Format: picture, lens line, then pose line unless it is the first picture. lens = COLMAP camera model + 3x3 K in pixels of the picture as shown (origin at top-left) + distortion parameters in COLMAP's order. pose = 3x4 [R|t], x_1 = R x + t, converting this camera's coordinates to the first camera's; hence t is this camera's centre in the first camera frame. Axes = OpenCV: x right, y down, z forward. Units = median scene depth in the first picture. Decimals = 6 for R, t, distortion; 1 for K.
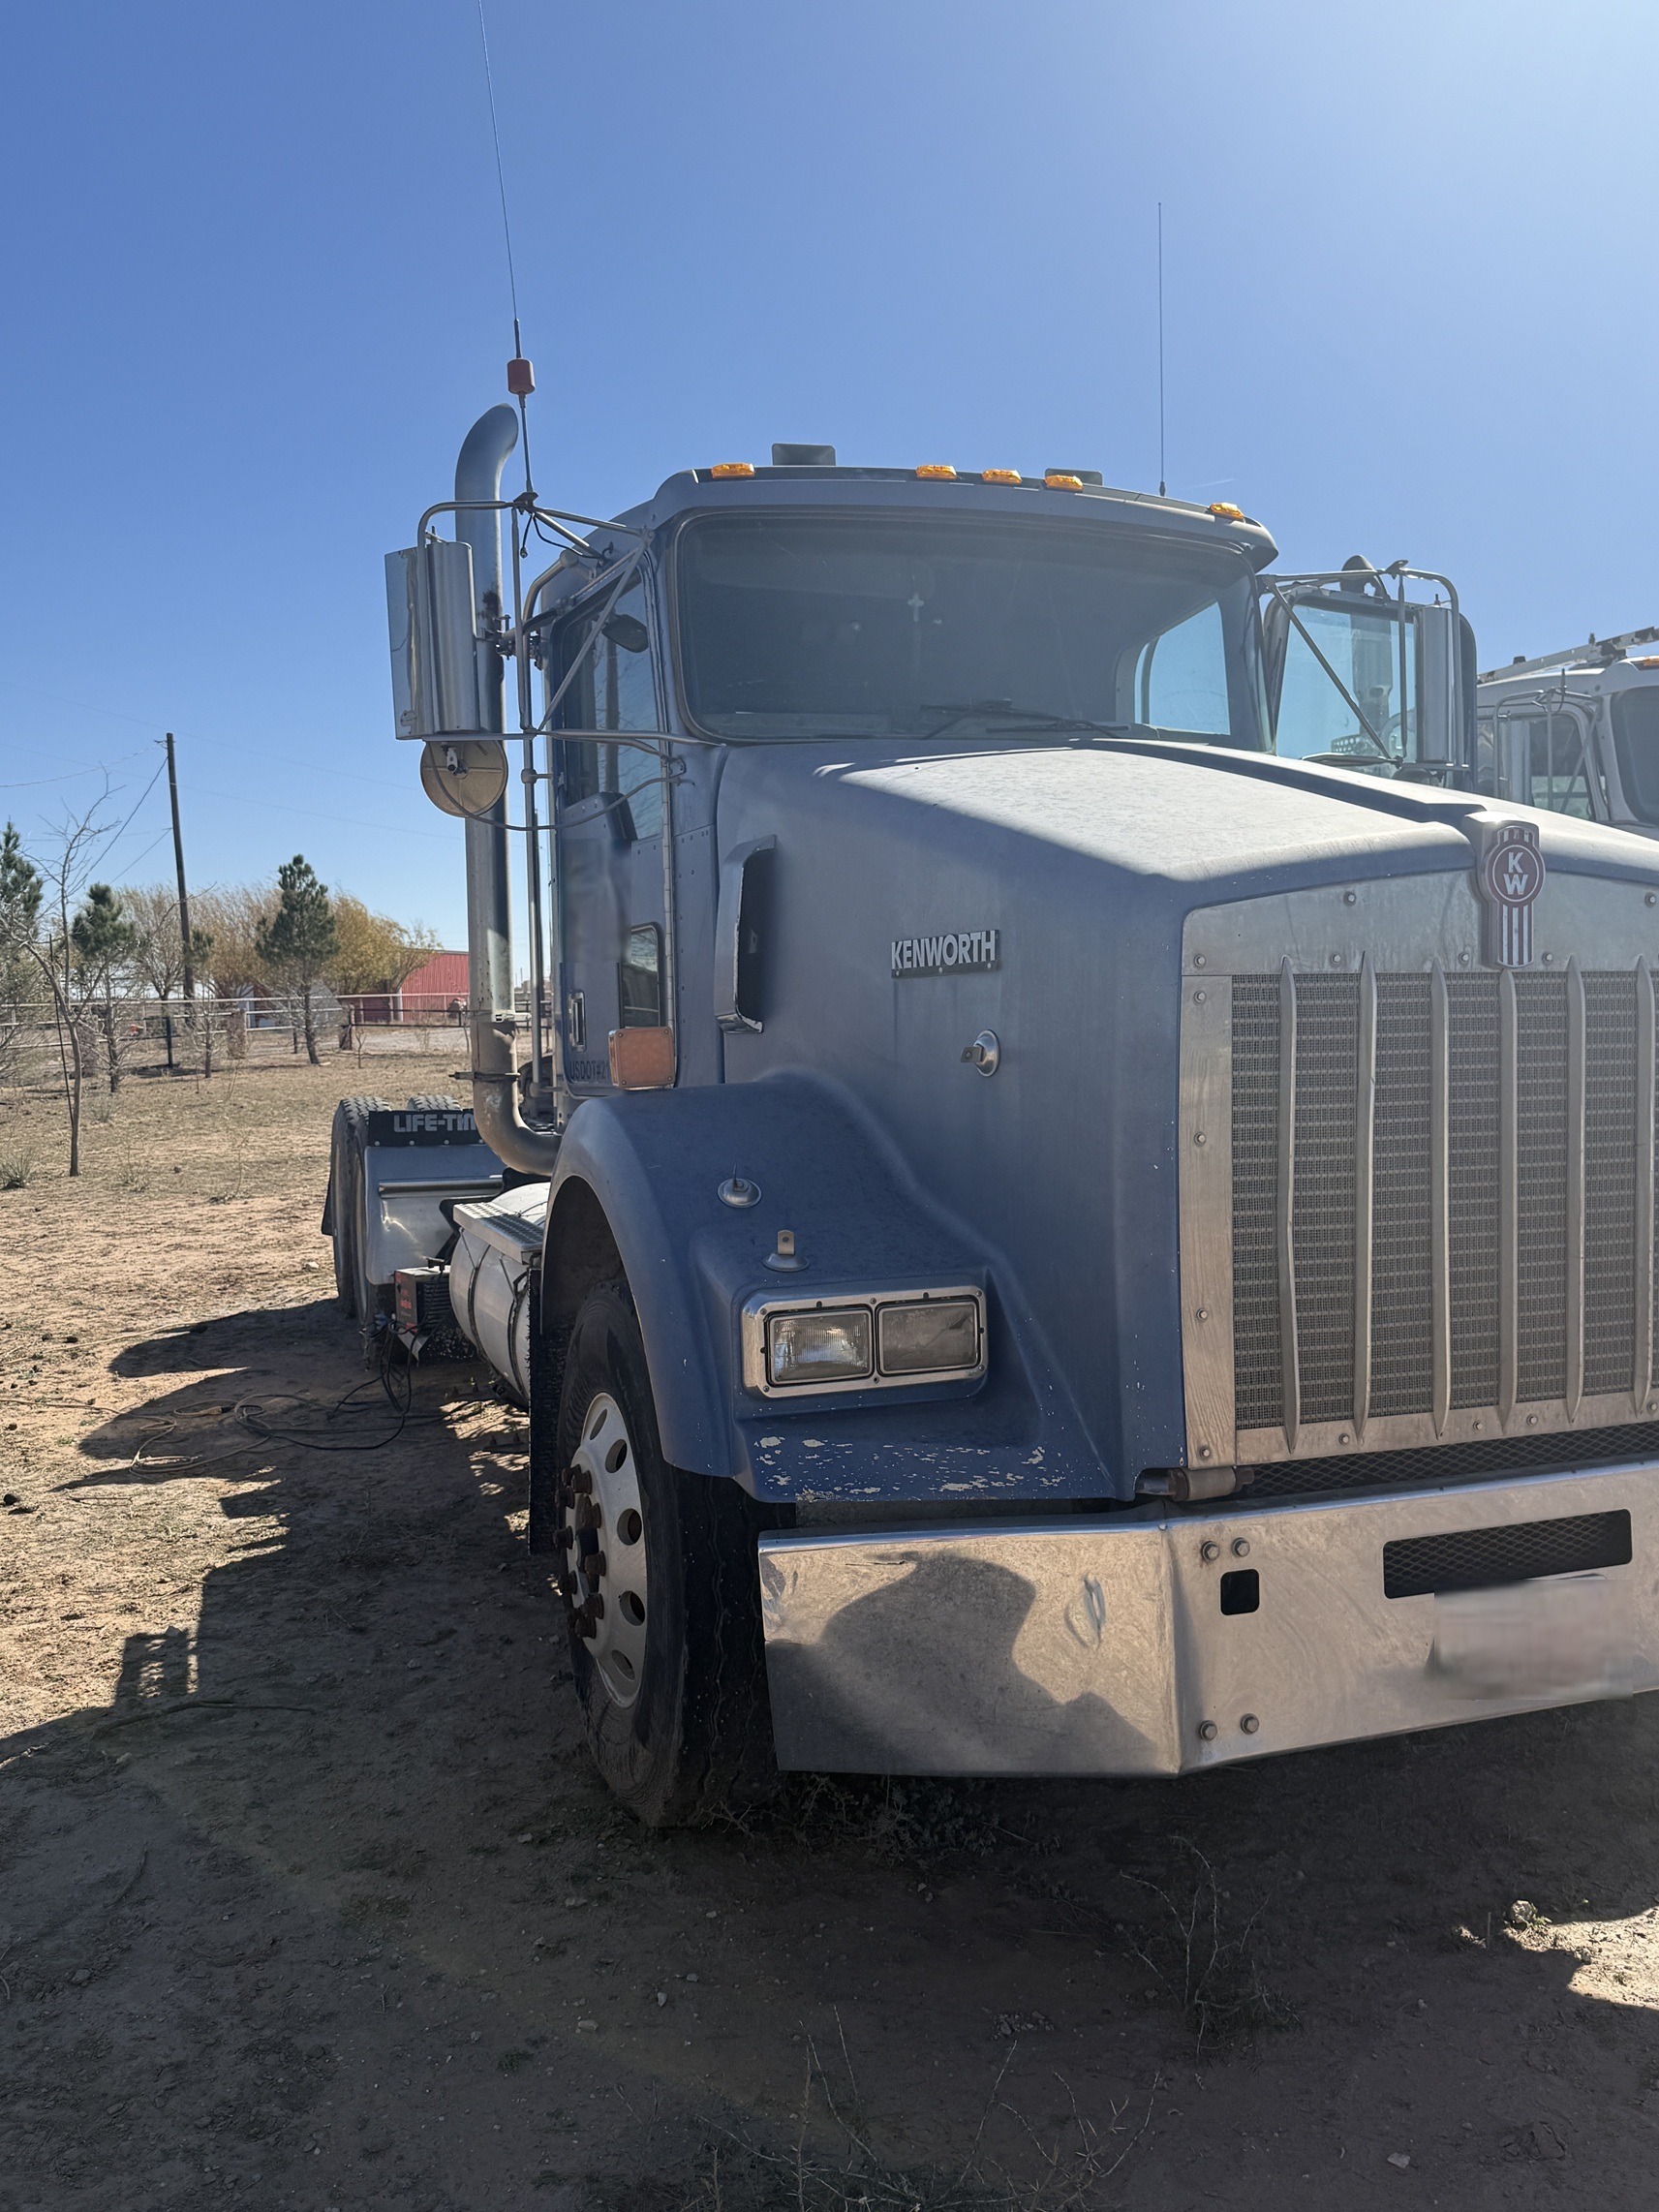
lens RADIAL K [[1823.9, 0, 824.5], [0, 1823.9, 1108.6], [0, 0, 1]] dist [0.101614, -0.045711]
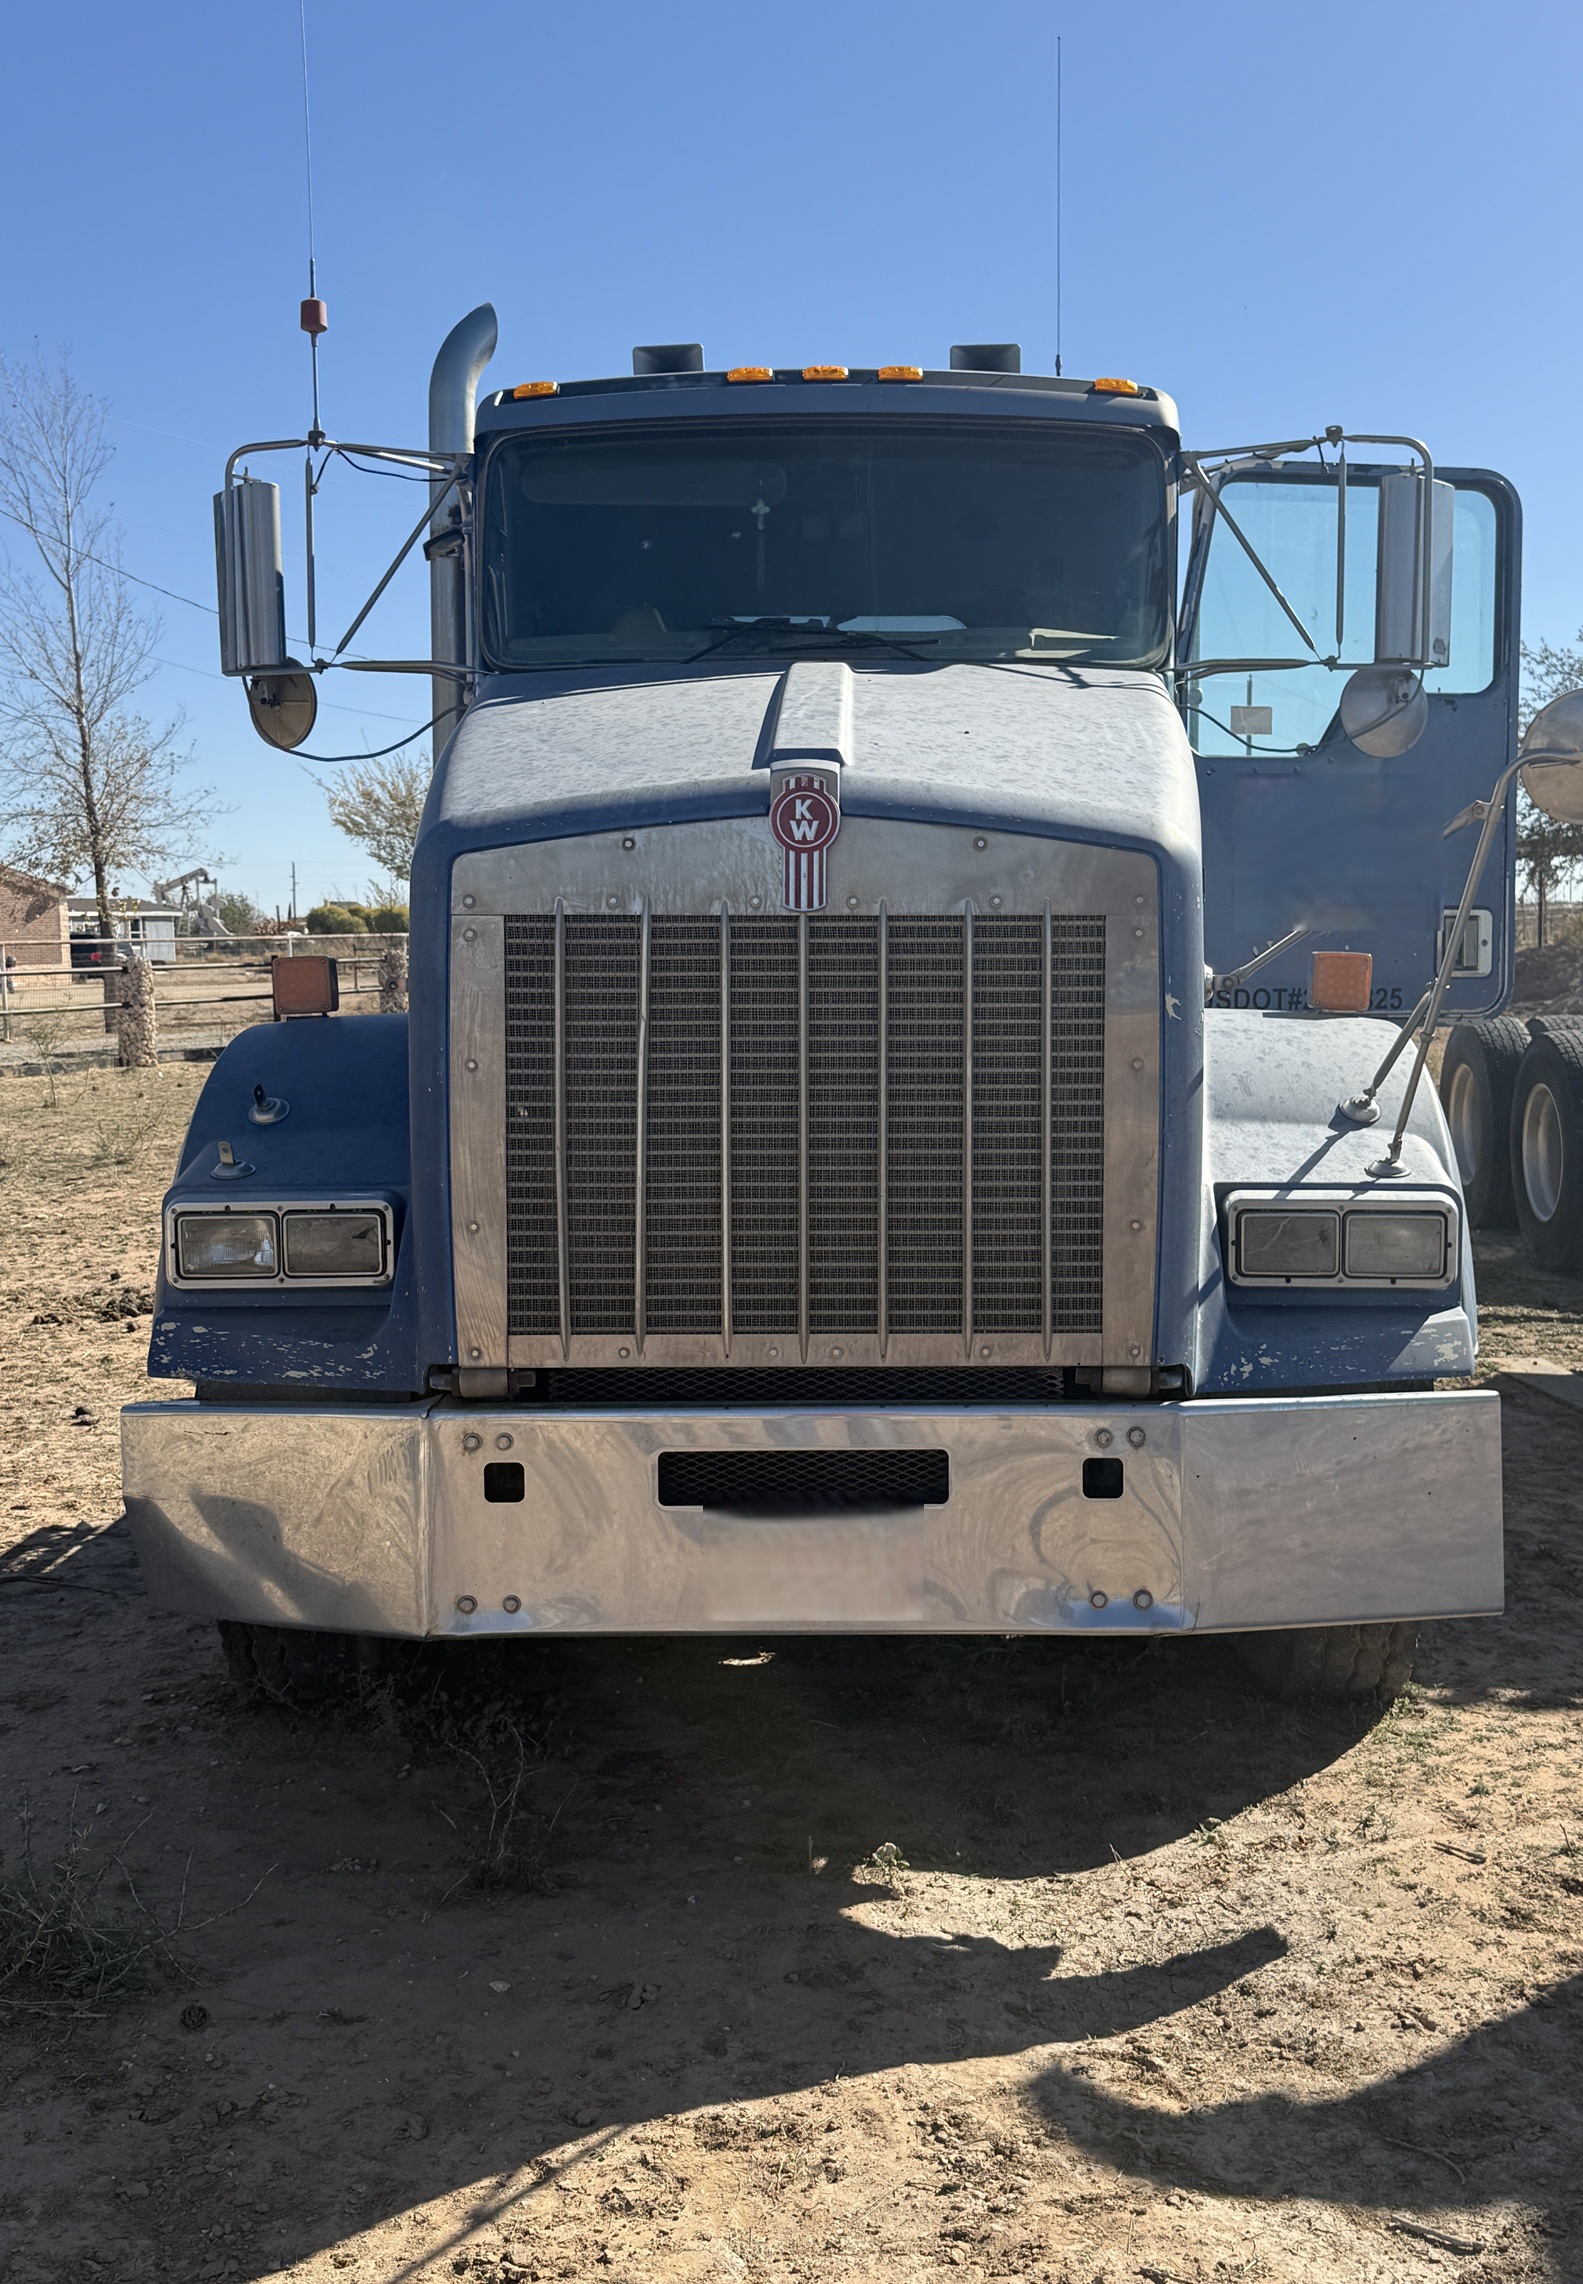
lens RADIAL K [[2397.1, 0, 794.2], [0, 2397.1, 1128.8], [0, 0, 1]] dist [0.151525, 0.000000]
pose [[0.937180, 0.038409, -0.346726, 0.846954], [-0.030273, 0.999125, 0.028853, 0.006802], [0.347531, -0.016544, 0.937522, -0.262831]]
